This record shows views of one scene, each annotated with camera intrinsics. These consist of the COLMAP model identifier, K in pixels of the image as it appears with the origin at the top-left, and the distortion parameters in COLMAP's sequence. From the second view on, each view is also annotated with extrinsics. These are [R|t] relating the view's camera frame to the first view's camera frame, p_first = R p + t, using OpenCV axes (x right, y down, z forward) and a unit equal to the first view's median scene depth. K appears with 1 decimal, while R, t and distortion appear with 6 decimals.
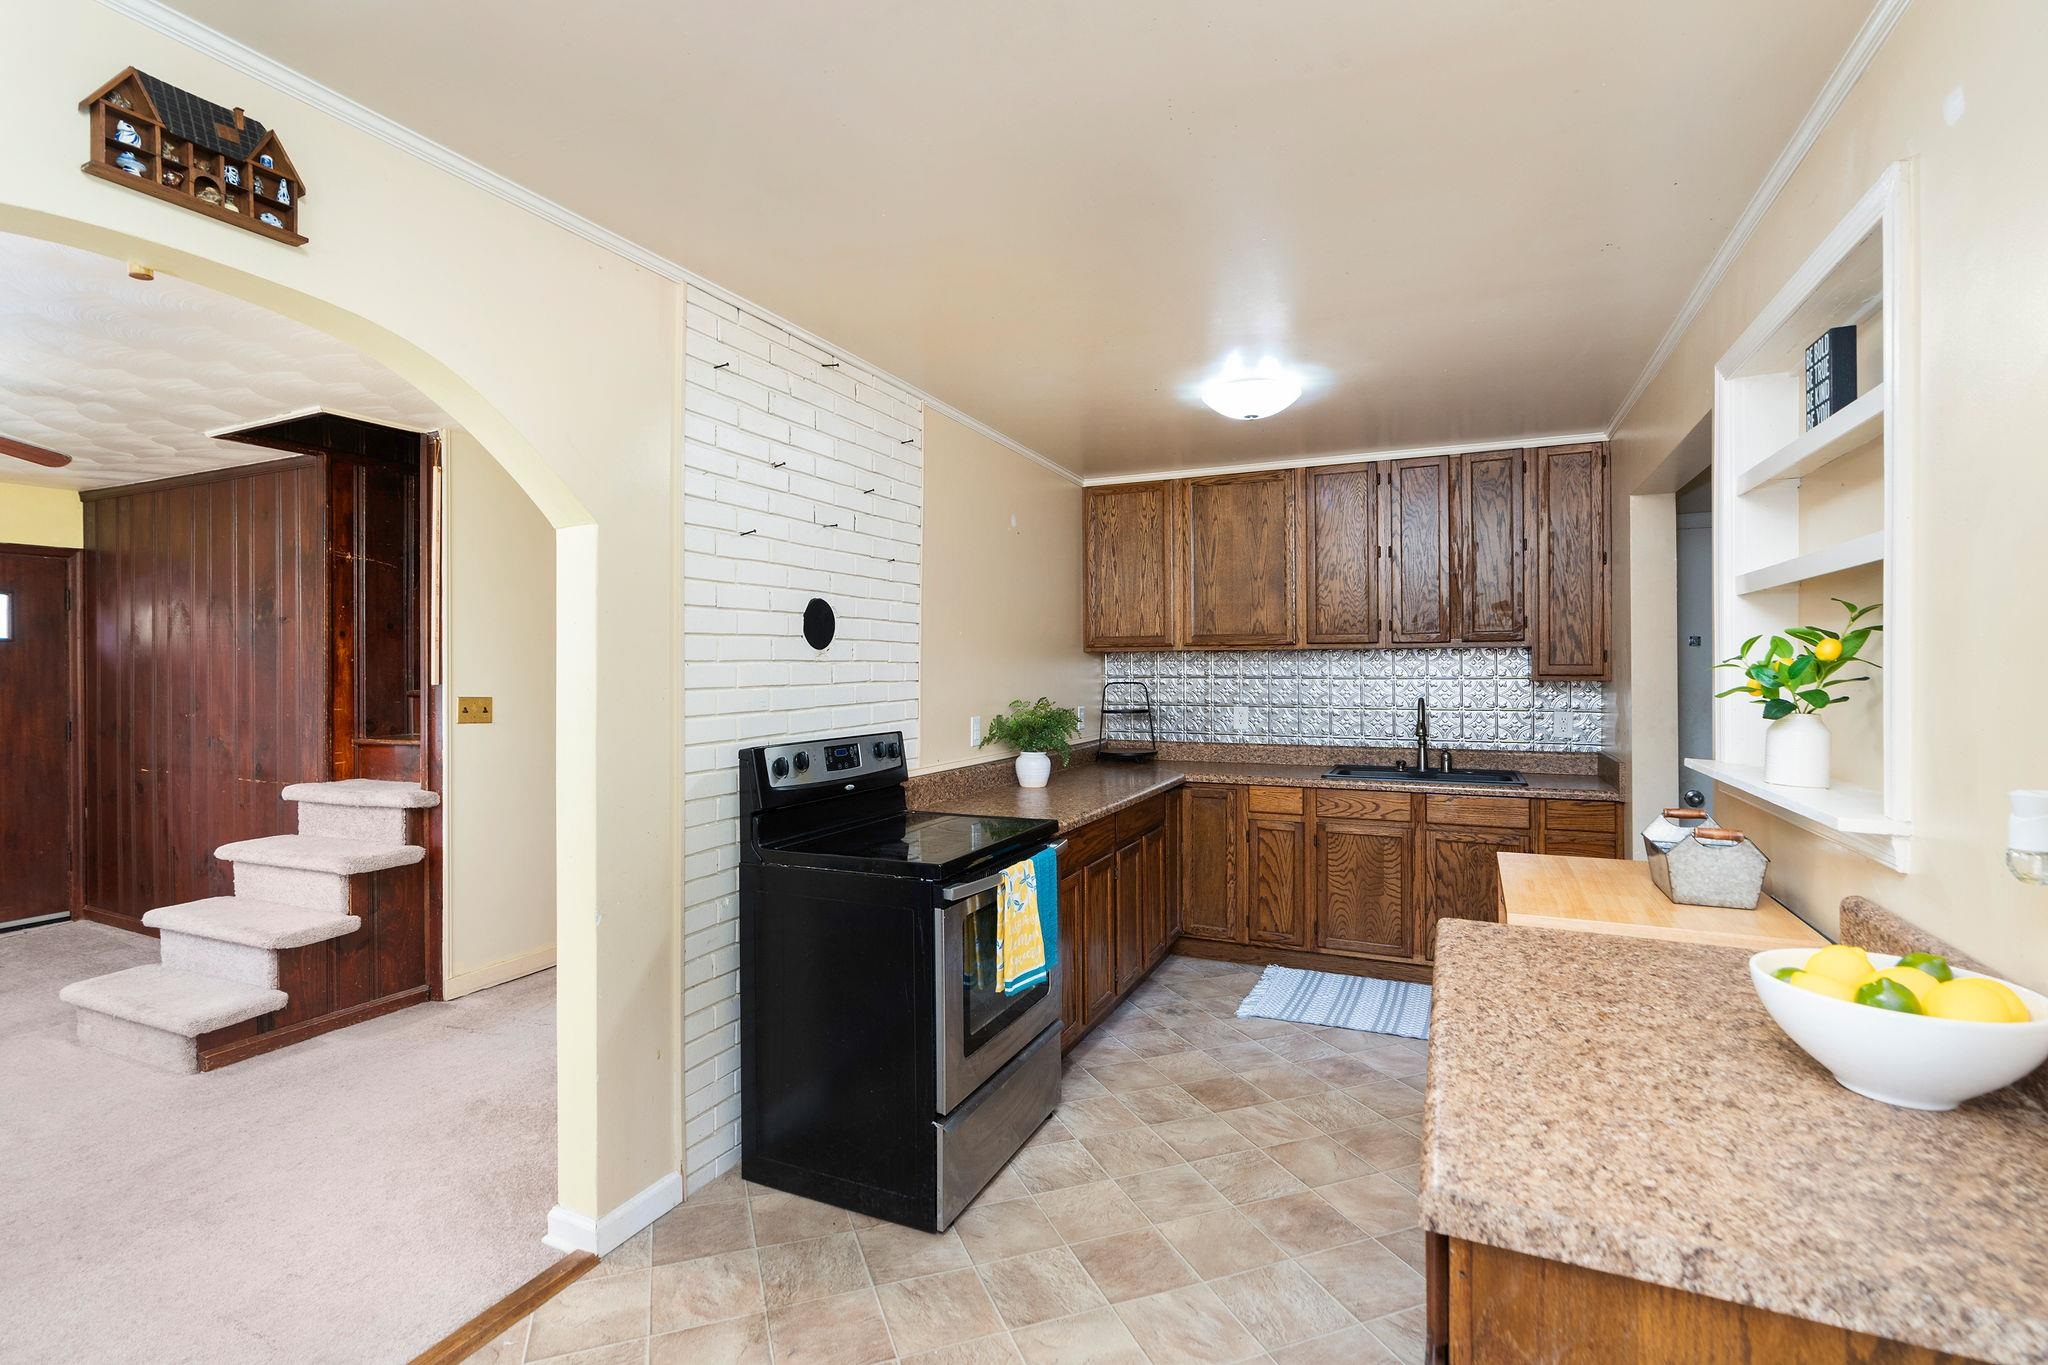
lens RADIAL K [[933.5, 0, 1009.5], [0, 933.5, 670.9], [0, 0, 1]] dist [-0.001906, 0.000319]
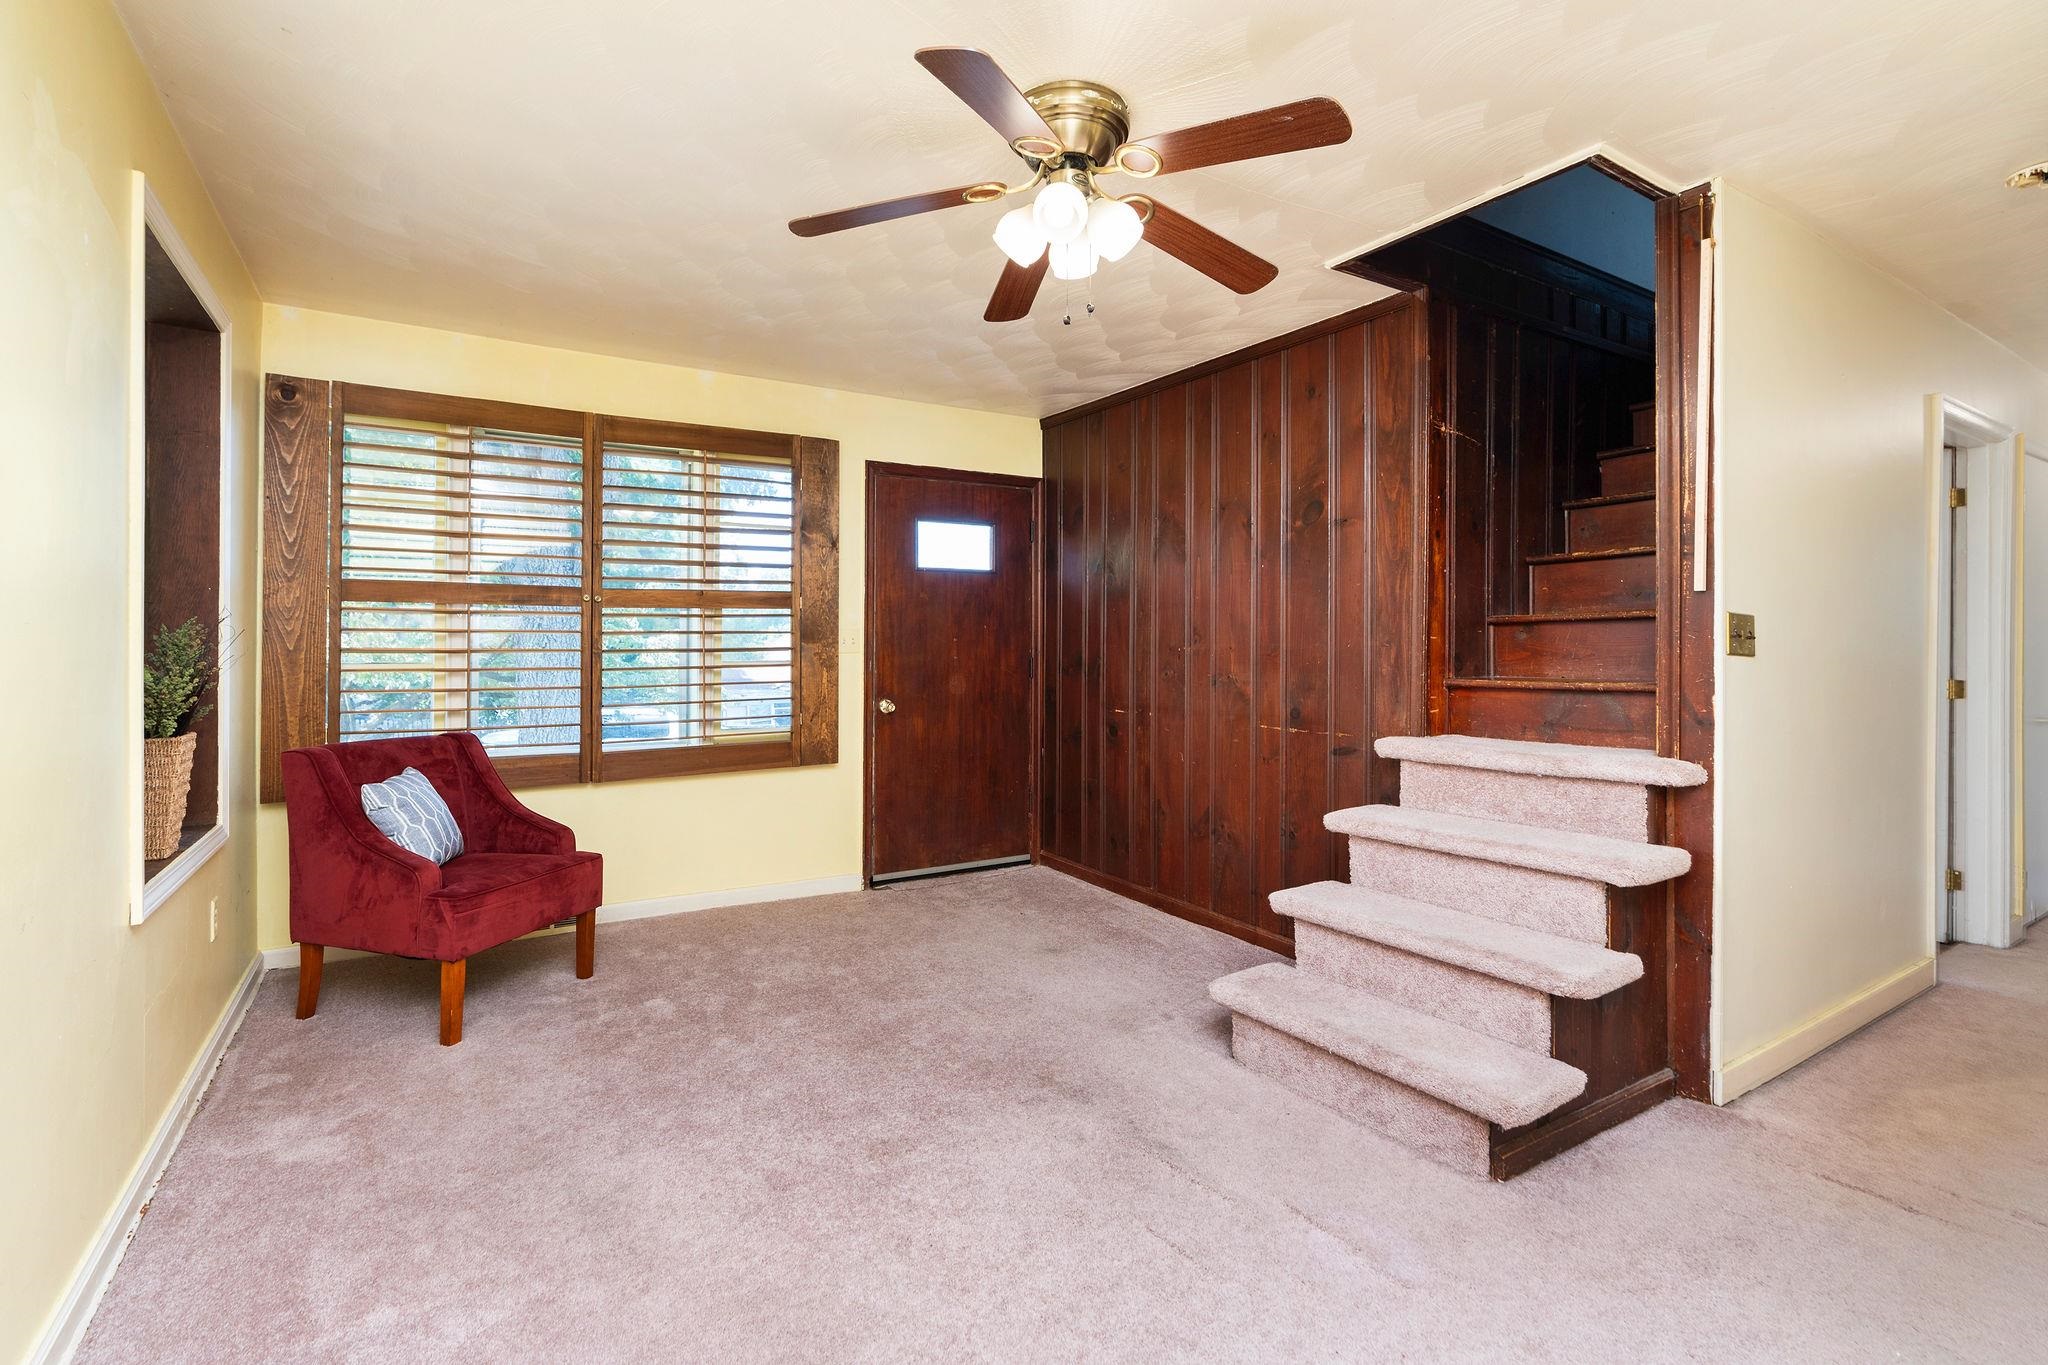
lens RADIAL K [[933.5, 0, 991.6], [0, 933.5, 643.0], [0, 0, 1]] dist [-0.001906, 0.000319]
pose [[0.834577, 0.004622, -0.550872, -0.581190], [-0.007219, 0.999971, -0.002547, 0.047850], [0.550844, 0.006102, 0.834586, 0.194406]]
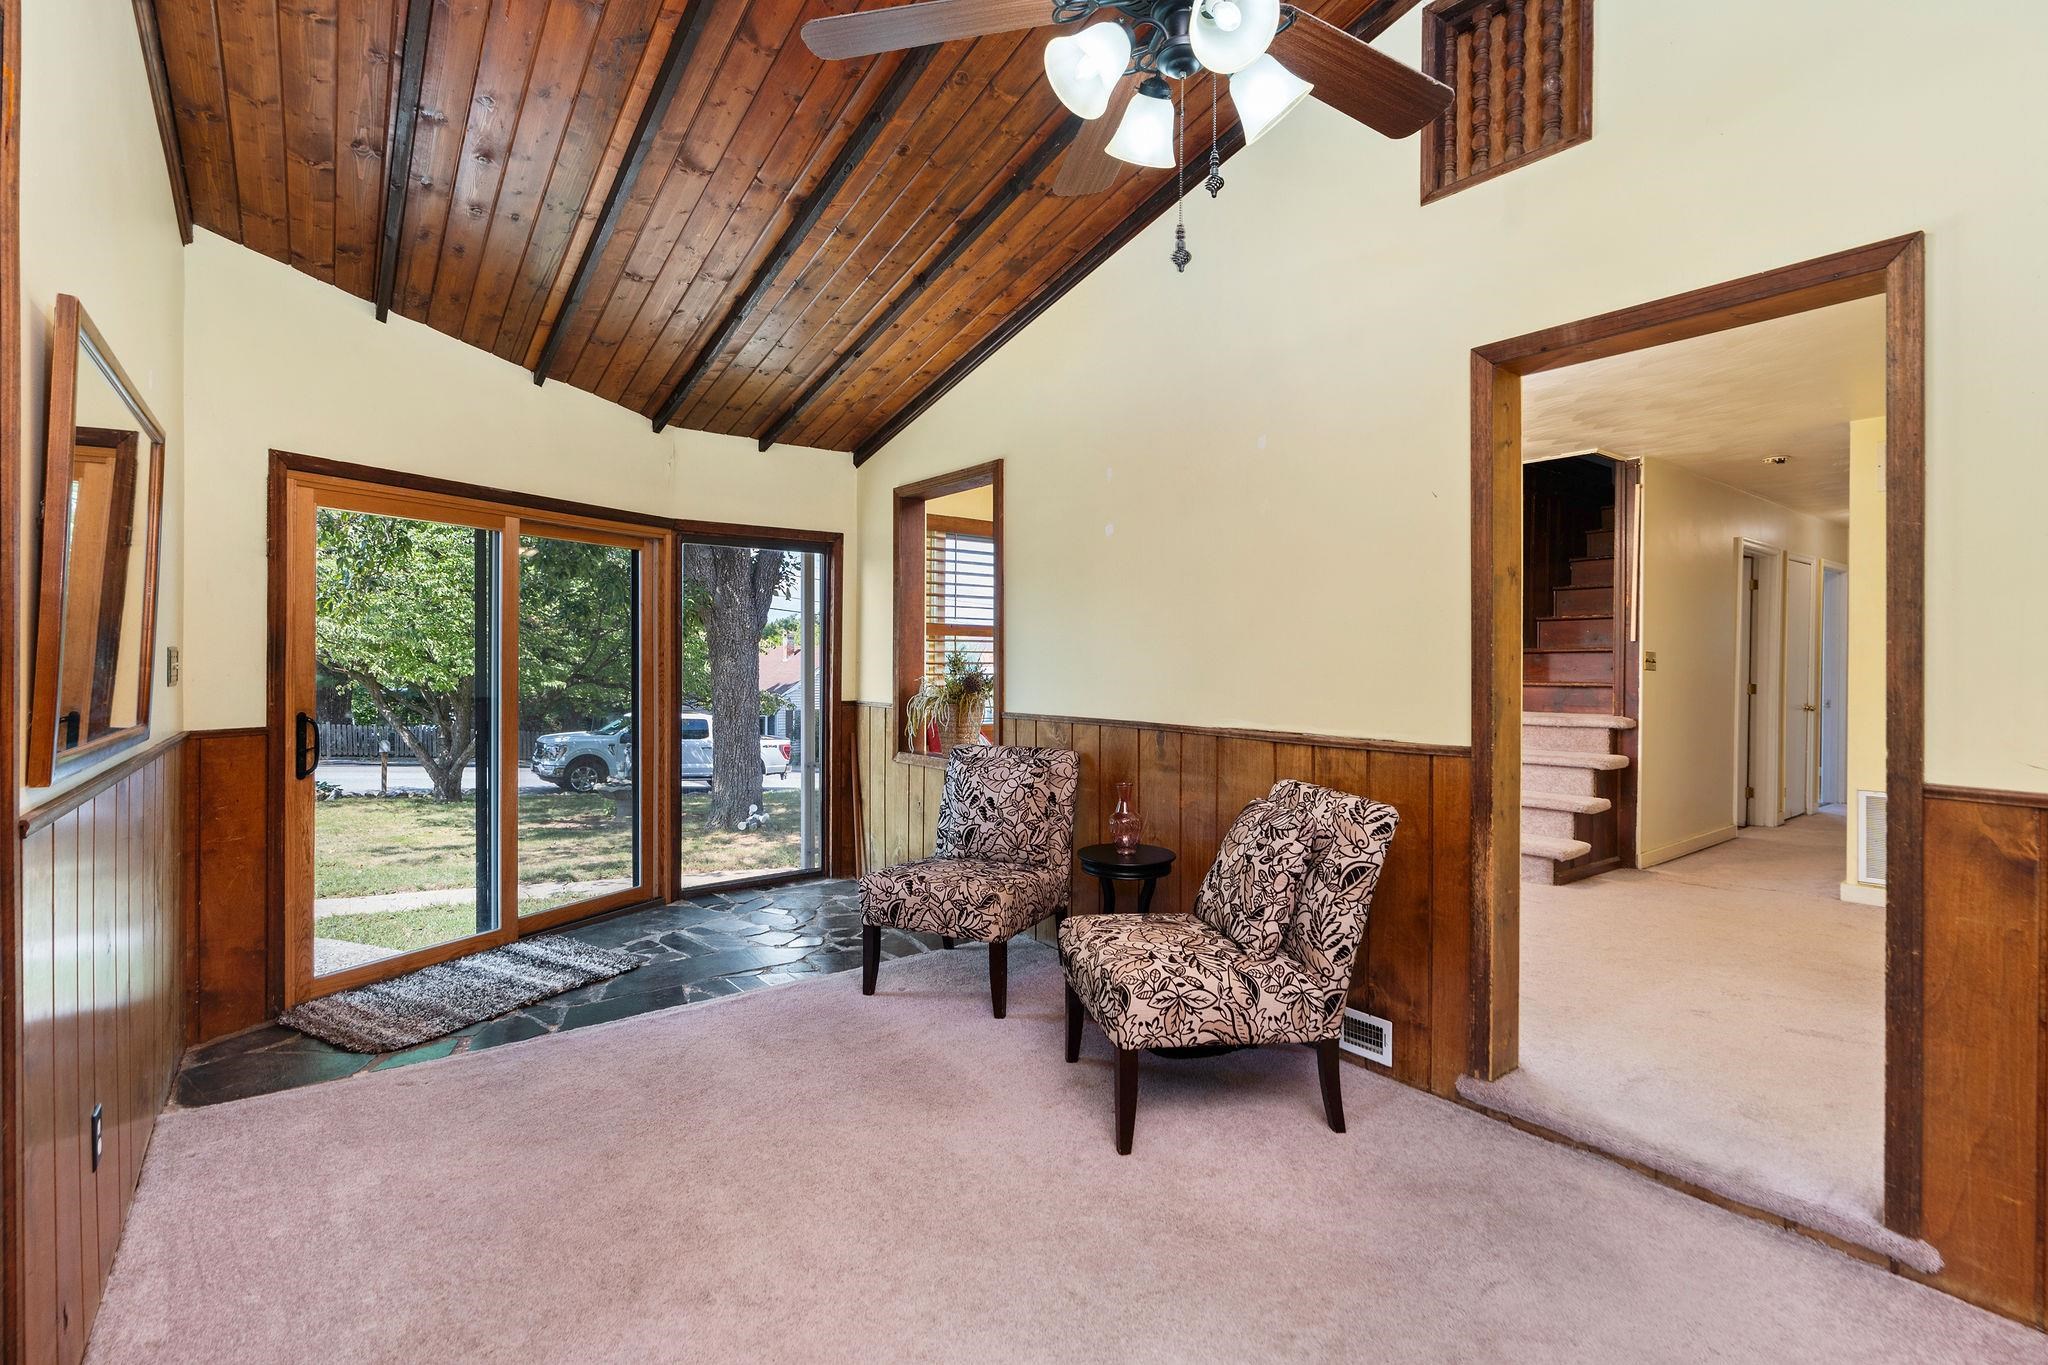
lens RADIAL K [[933.5, 0, 987.4], [0, 933.5, 657.4], [0, 0, 1]] dist [-0.001906, 0.000319]
pose [[0.877436, 0.010489, -0.479580, -0.690186], [-0.013442, 0.999906, -0.002725, 0.049272], [0.479506, 0.008837, 0.877494, -0.593096]]
